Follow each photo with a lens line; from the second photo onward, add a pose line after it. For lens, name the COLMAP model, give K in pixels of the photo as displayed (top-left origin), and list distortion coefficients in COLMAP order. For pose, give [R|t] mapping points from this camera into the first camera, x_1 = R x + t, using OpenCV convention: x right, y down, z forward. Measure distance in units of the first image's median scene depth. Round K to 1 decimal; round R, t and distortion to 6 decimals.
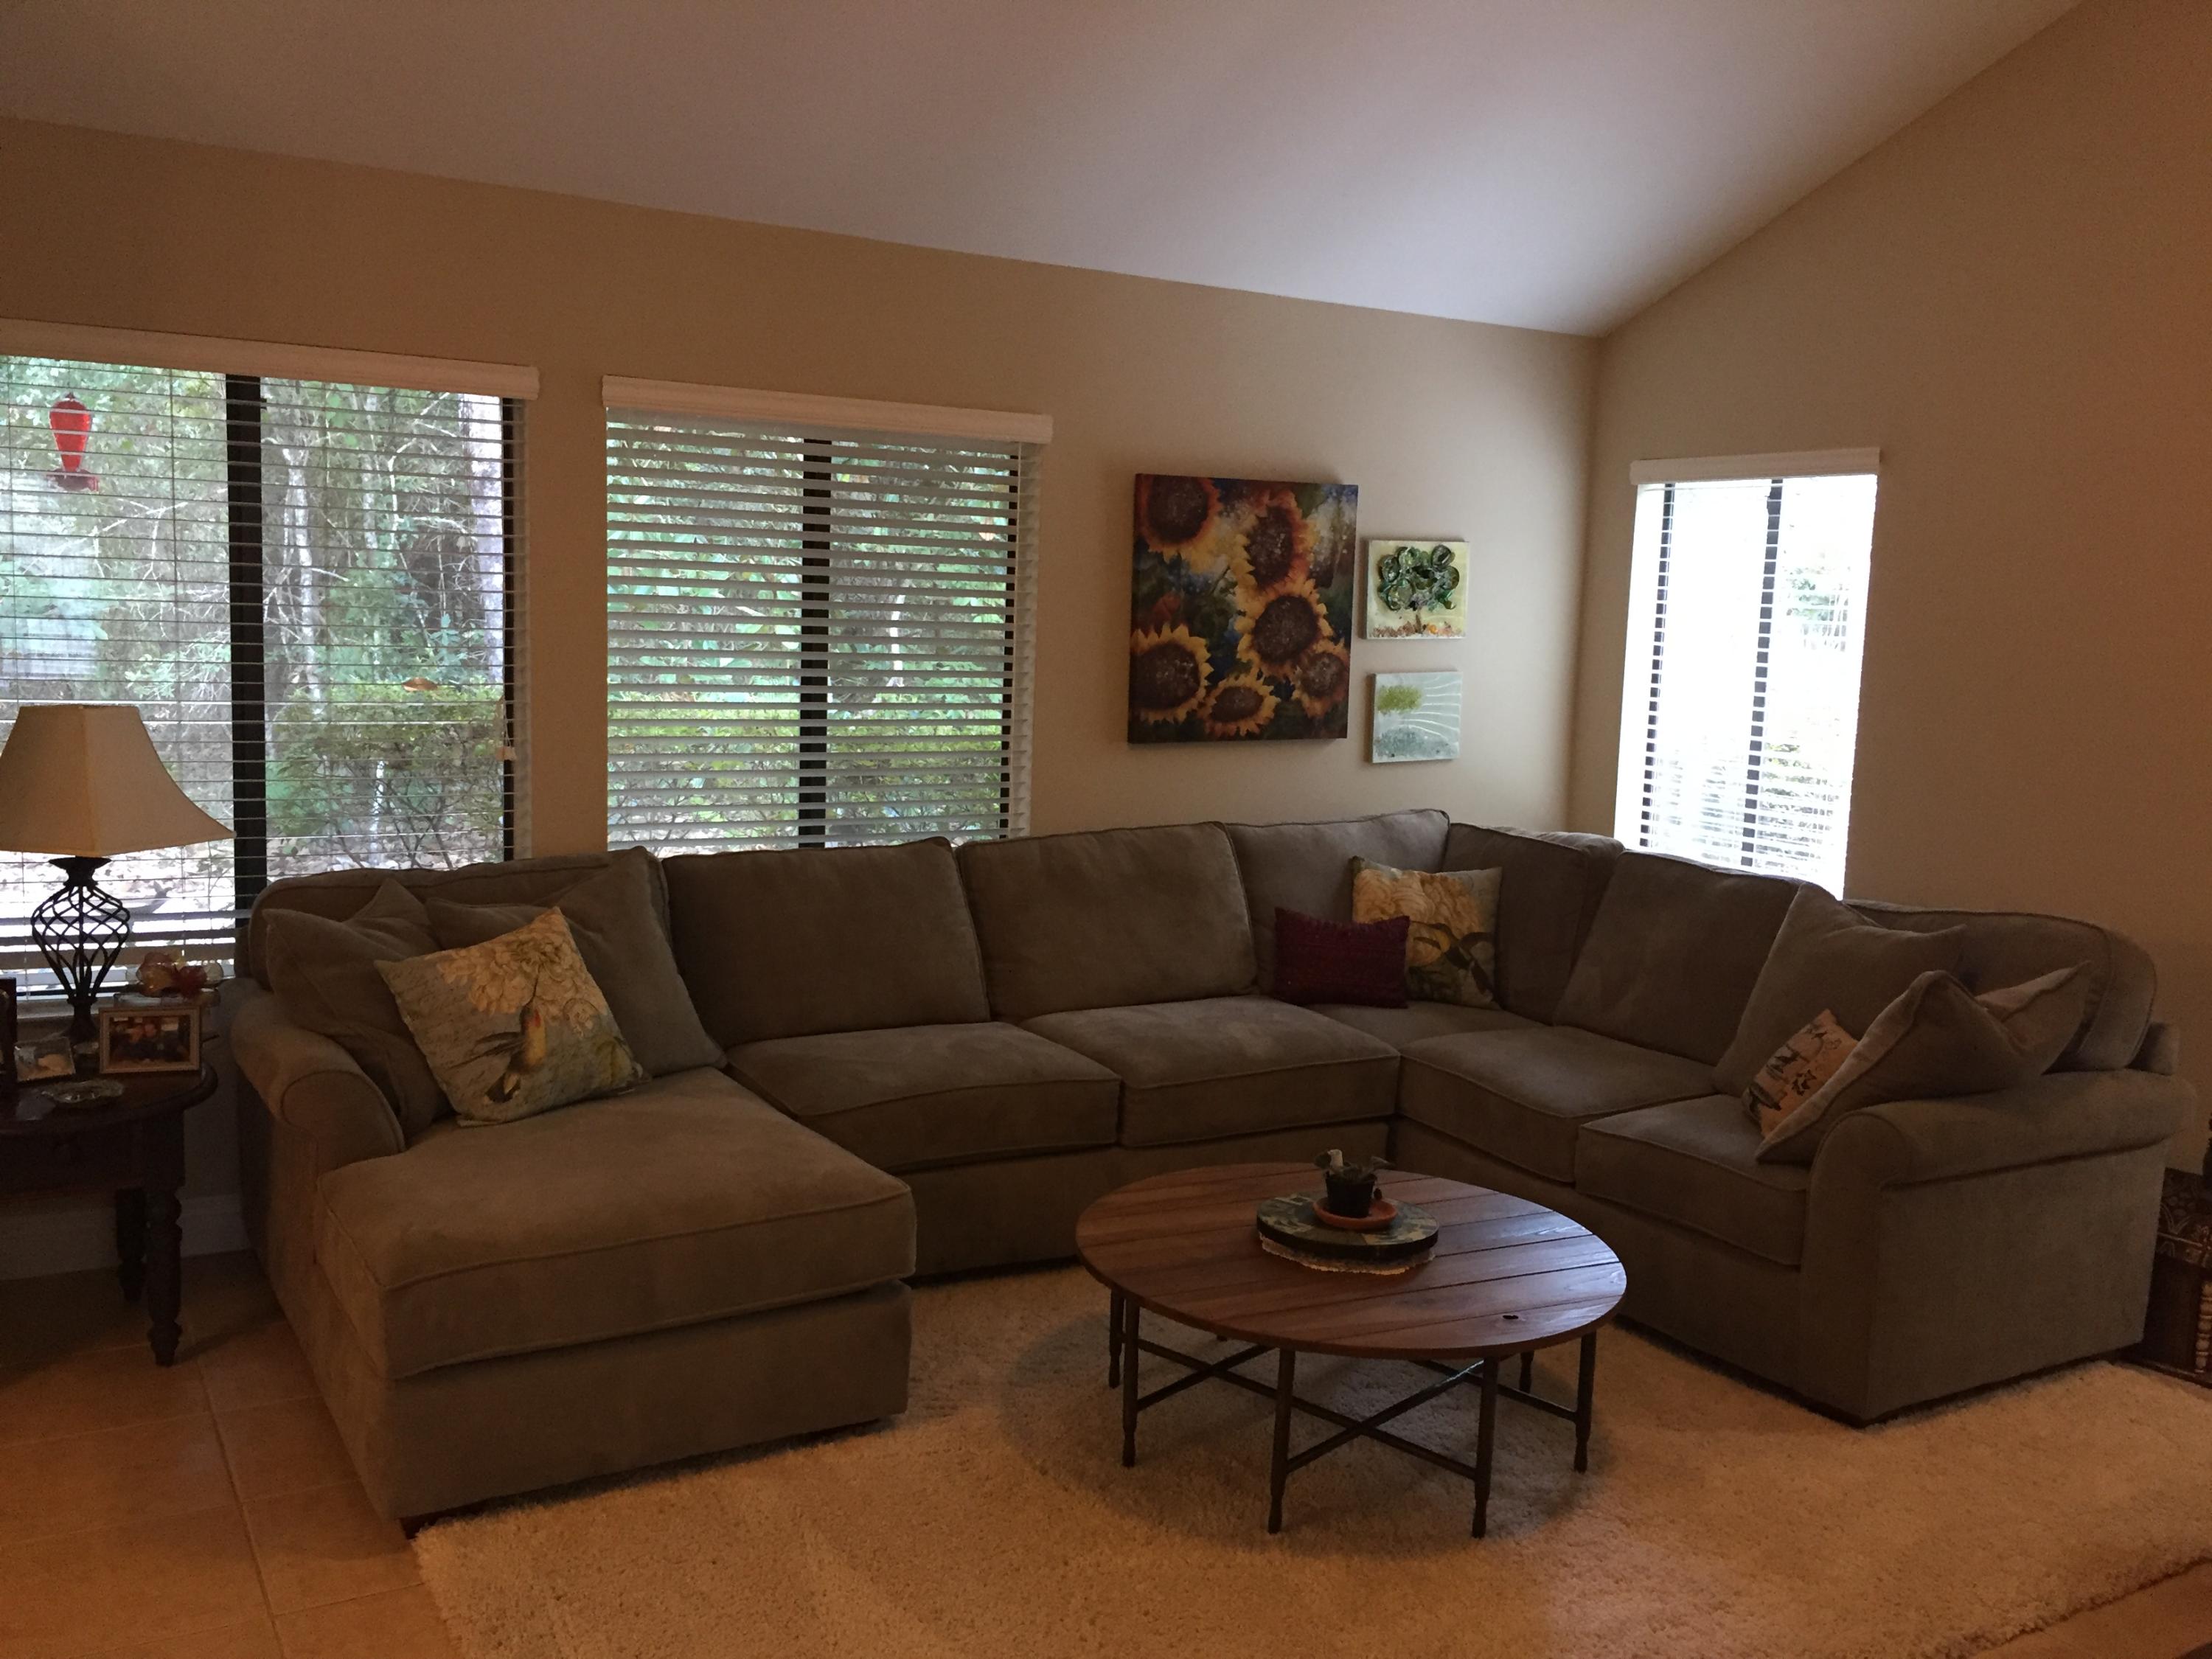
lens RADIAL K [[1900.5, 0, 1094.0], [0, 1900.5, 829.9], [0, 0, 1]] dist [0.096302, -0.140930]
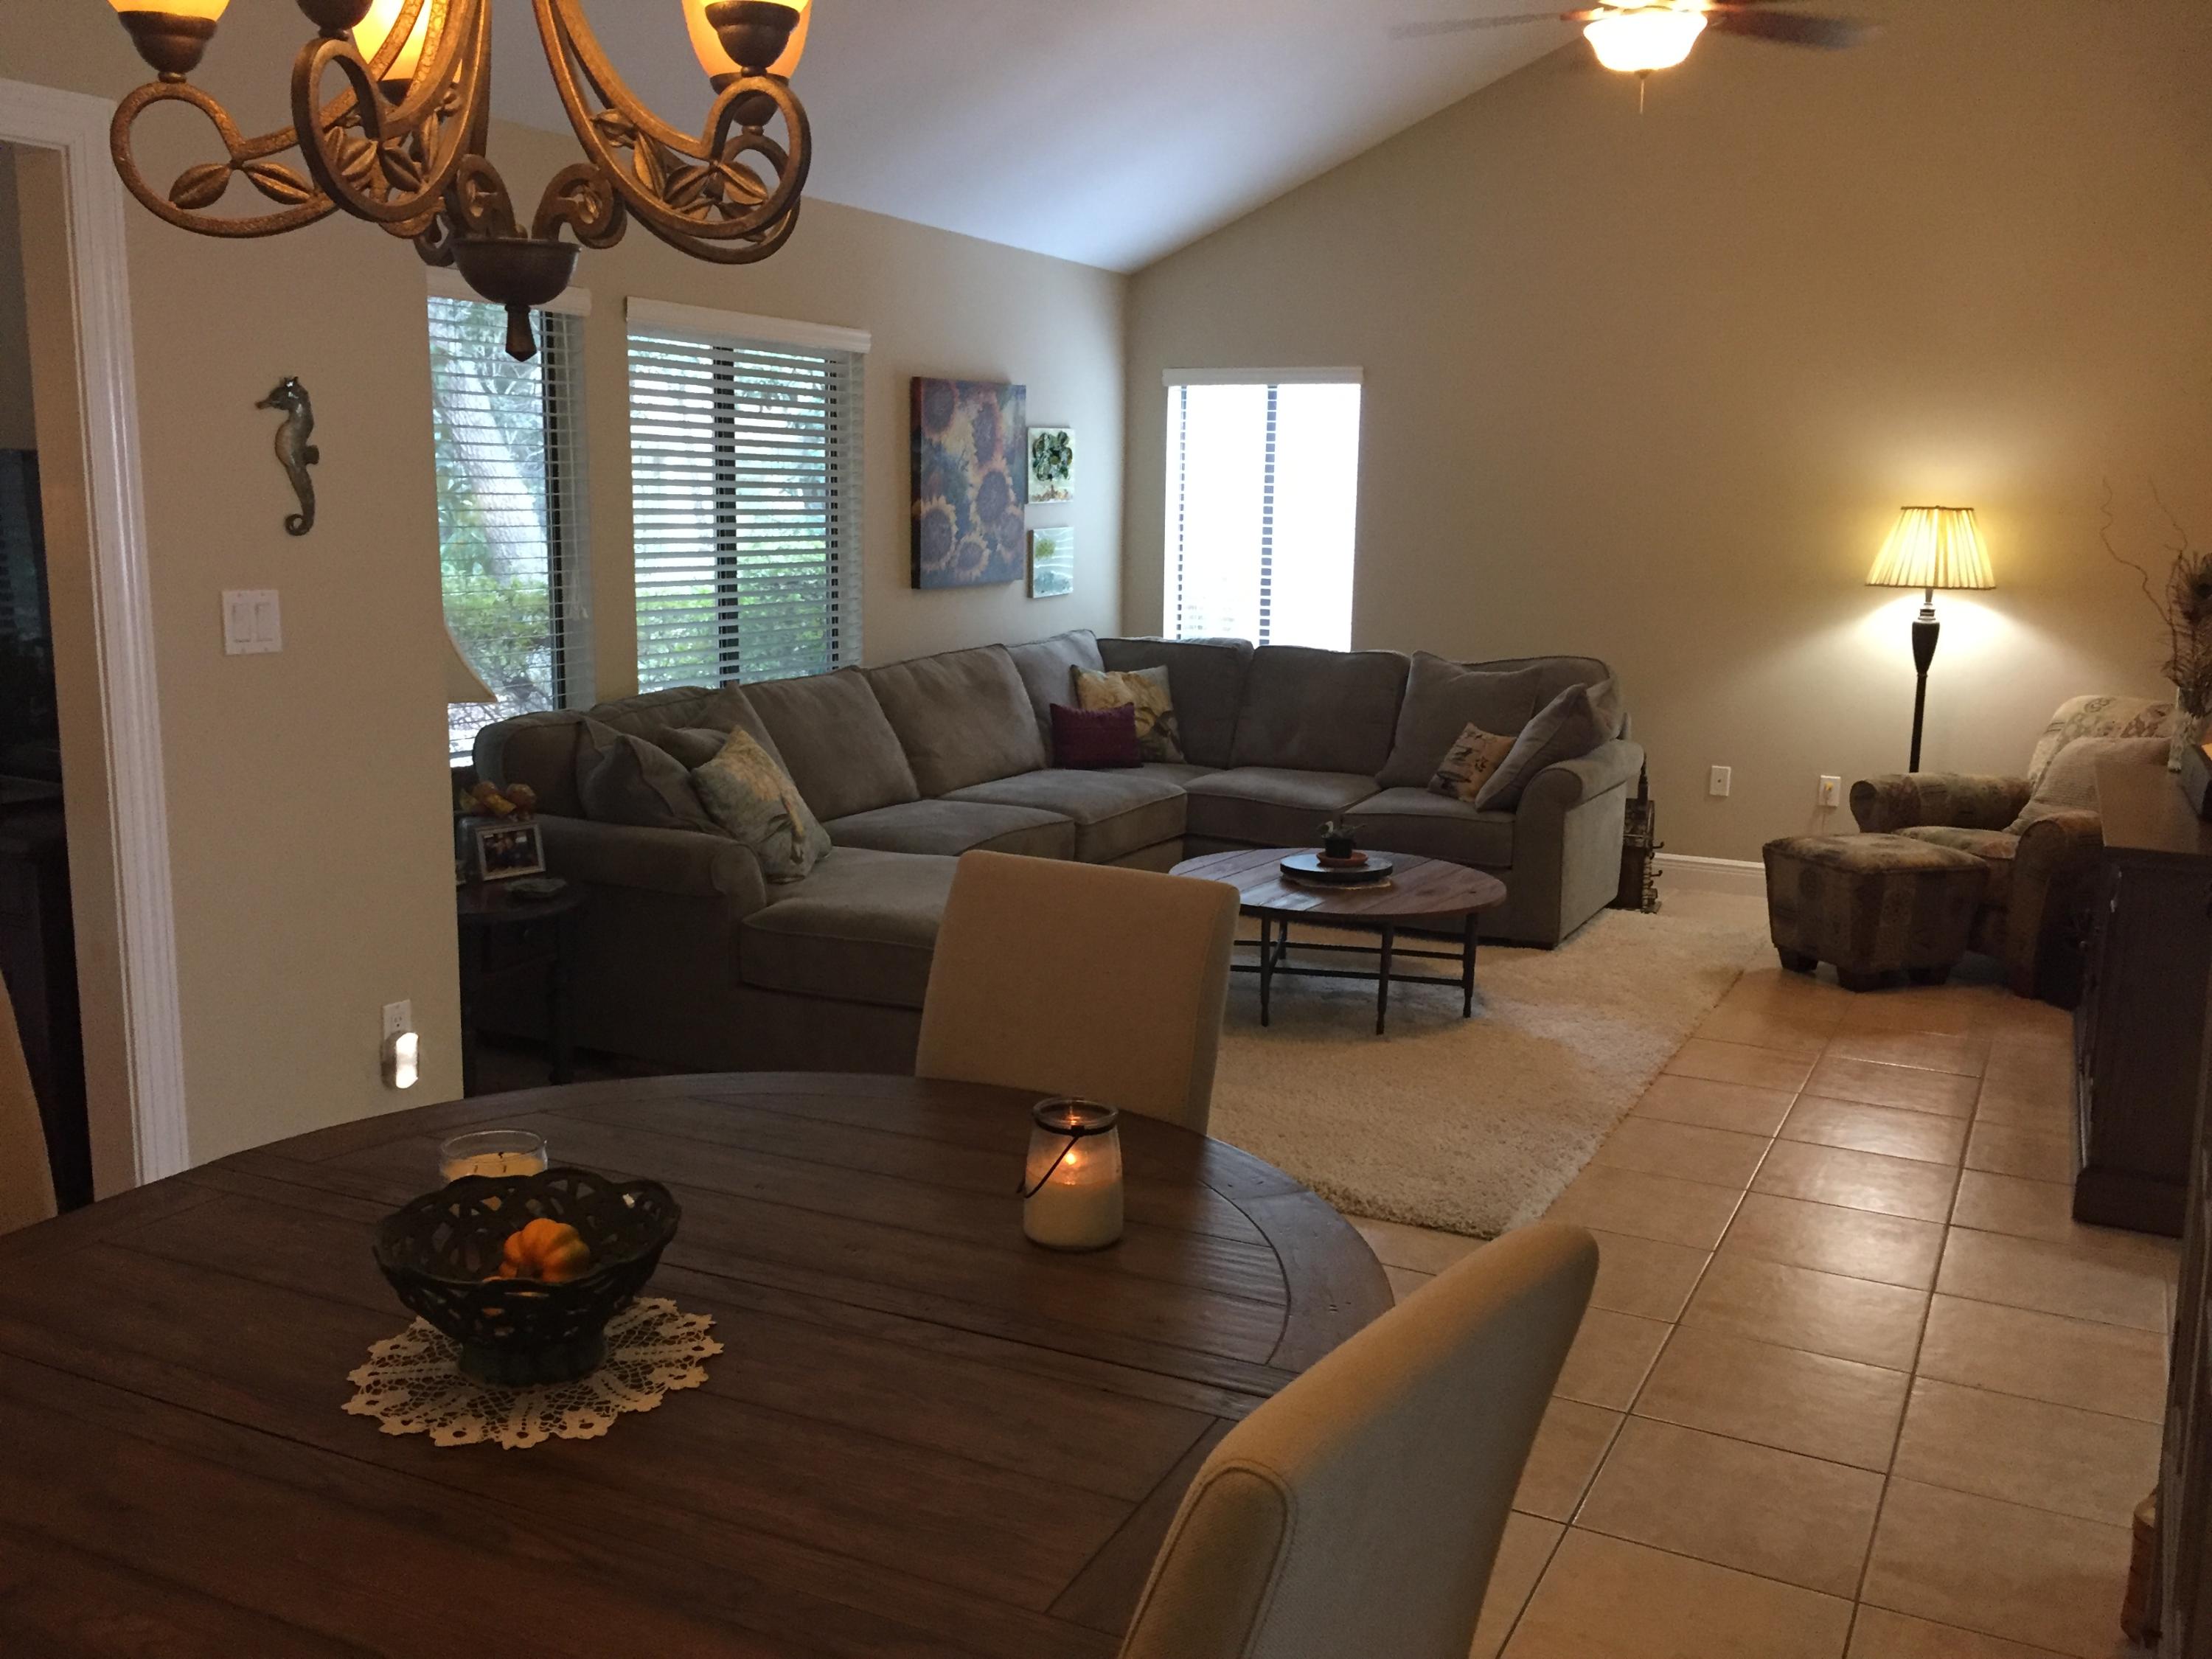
lens RADIAL K [[1900.5, 0, 1094.0], [0, 1900.5, 829.9], [0, 0, 1]] dist [0.096302, -0.140930]
pose [[0.848654, -0.112695, 0.516804, -0.554319], [0.076374, 0.992909, 0.091101, 0.008306], [-0.523405, -0.037843, 0.851243, -0.167289]]
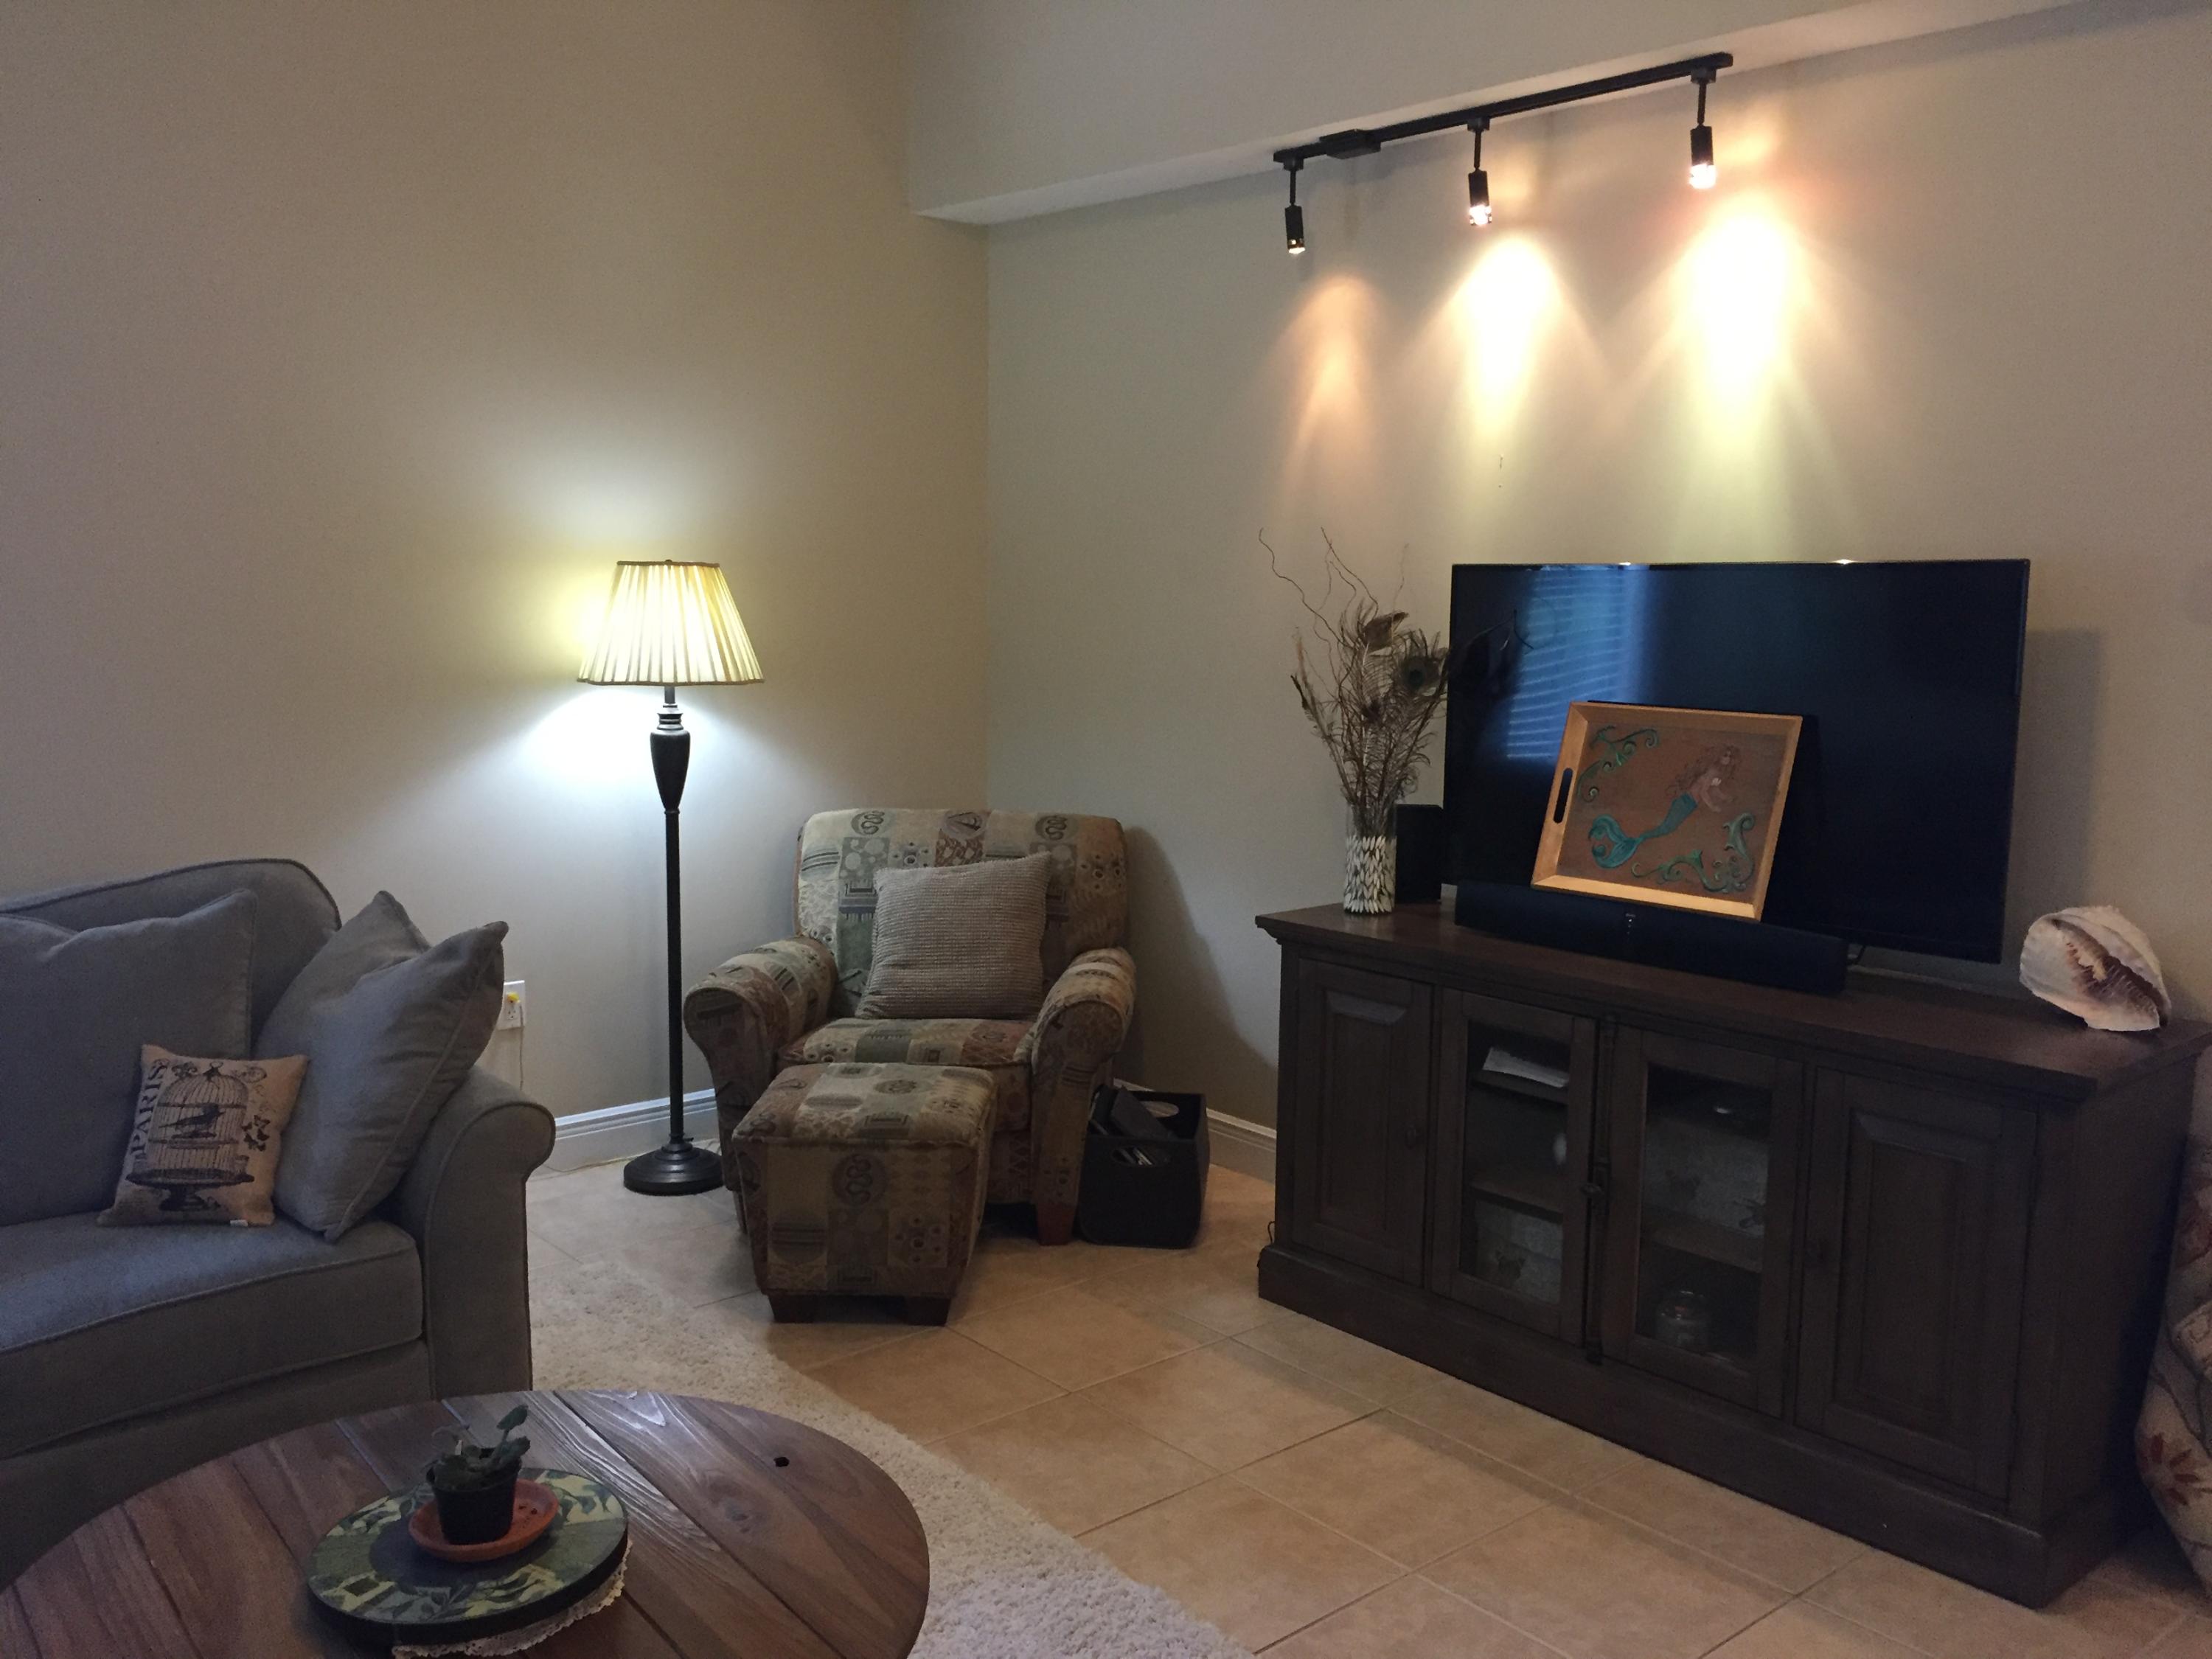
lens RADIAL K [[1900.5, 0, 1094.0], [0, 1900.5, 829.9], [0, 0, 1]] dist [0.096302, -0.140930]
pose [[-0.193372, -0.168562, 0.966537, -0.278279], [0.094342, 0.977372, 0.189326, -0.066141], [-0.976579, 0.127795, -0.173094, 0.570355]]
